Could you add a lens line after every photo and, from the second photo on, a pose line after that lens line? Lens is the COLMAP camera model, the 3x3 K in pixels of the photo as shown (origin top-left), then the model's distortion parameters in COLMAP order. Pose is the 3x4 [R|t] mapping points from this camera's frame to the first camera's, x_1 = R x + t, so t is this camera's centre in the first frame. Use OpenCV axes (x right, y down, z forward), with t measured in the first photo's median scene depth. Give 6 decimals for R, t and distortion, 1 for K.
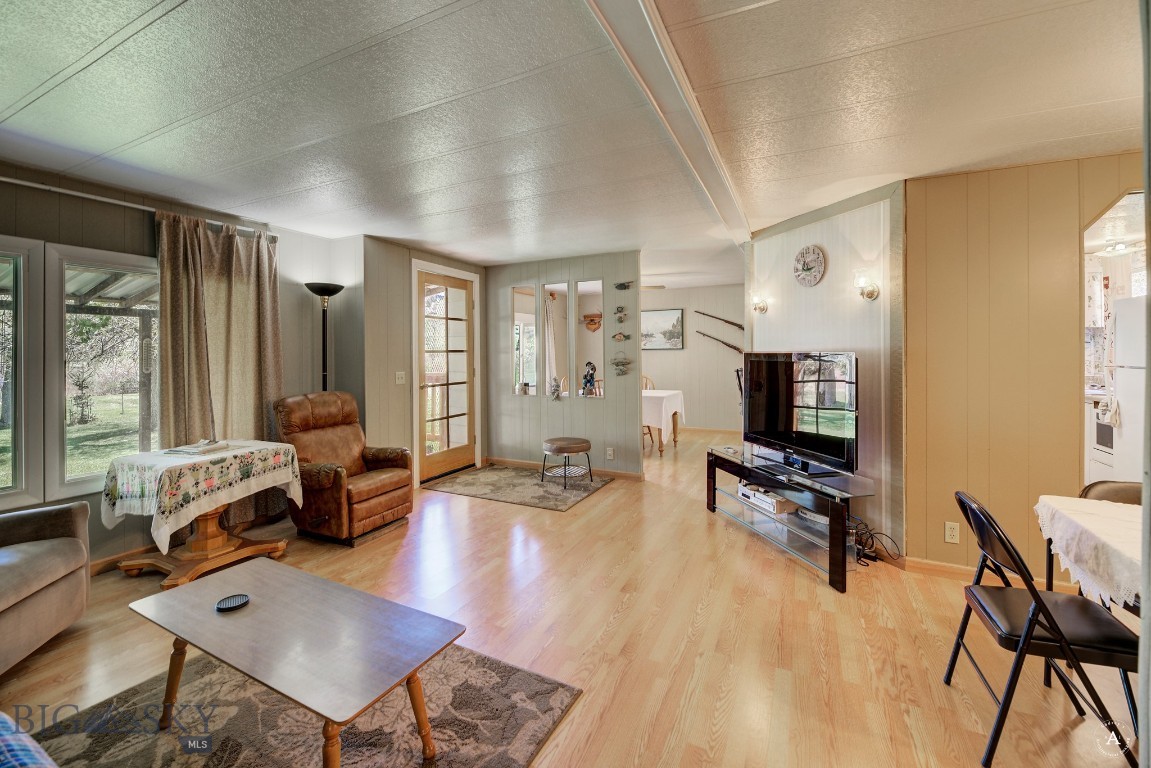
lens RADIAL K [[487.7, 0, 587.0], [0, 487.7, 354.1], [0, 0, 1]] dist [-0.001184, -0.000280]
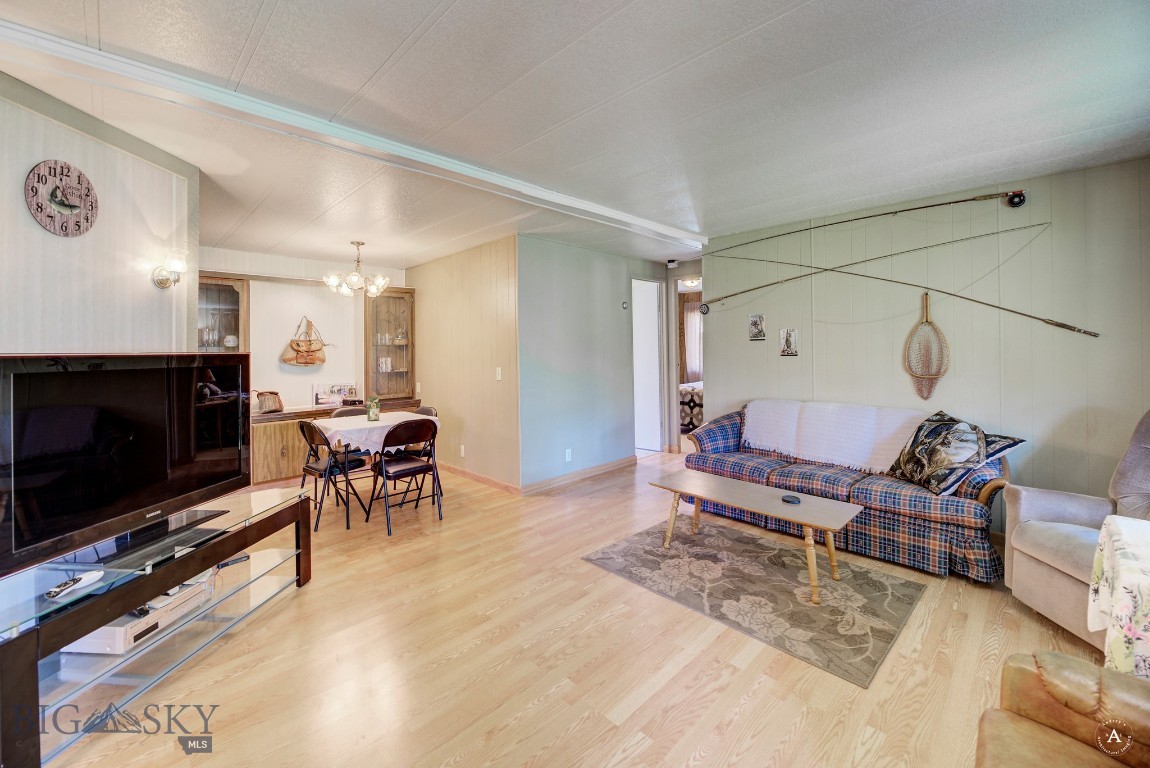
lens RADIAL K [[451.7, 0, 609.0], [0, 451.7, 349.0], [0, 0, 1]] dist [0.000471, -0.000136]
pose [[-0.964785, 0.010300, 0.262836, -0.243928], [0.011284, 0.999934, 0.002235, -0.003359], [-0.262796, 0.005122, -0.964838, 1.180980]]
